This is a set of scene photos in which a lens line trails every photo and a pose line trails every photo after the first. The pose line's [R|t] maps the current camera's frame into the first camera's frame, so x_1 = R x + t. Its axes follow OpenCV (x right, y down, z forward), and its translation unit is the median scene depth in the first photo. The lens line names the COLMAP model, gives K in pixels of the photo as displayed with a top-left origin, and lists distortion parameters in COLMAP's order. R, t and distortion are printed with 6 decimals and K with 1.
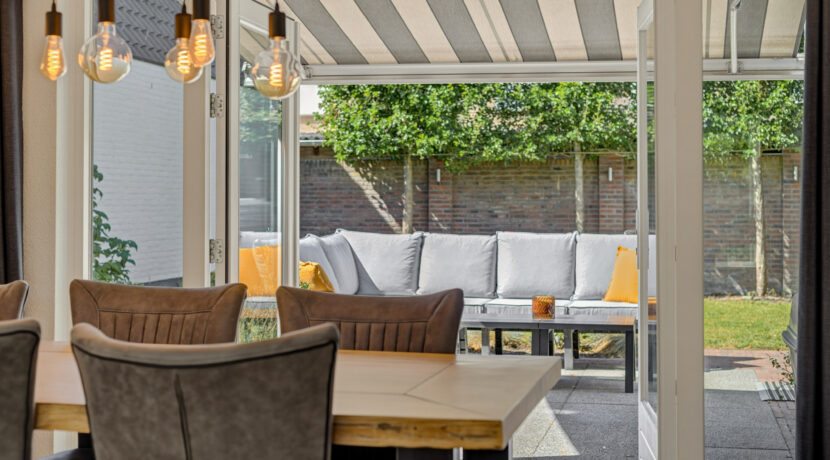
lens RADIAL K [[1179.0, 0, 413.4], [0, 1179.0, 230.8], [0, 0, 1]] dist [0.006584, 0.000000]
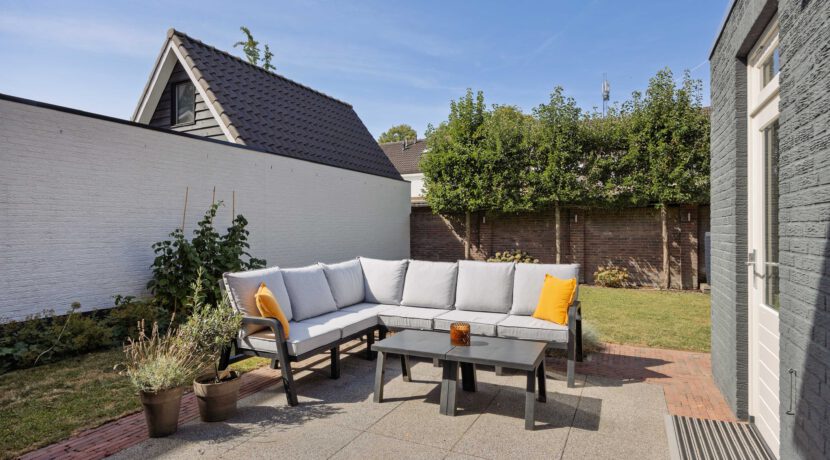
lens RADIAL K [[426.5, 0, 420.9], [0, 426.5, 237.4], [0, 0, 1]] dist [-0.002872, -0.005789]
pose [[0.972657, 0.001922, -0.232240, 0.089700], [-0.003491, 0.999974, -0.006345, -0.014056], [0.232222, 0.006983, 0.972638, 0.311321]]
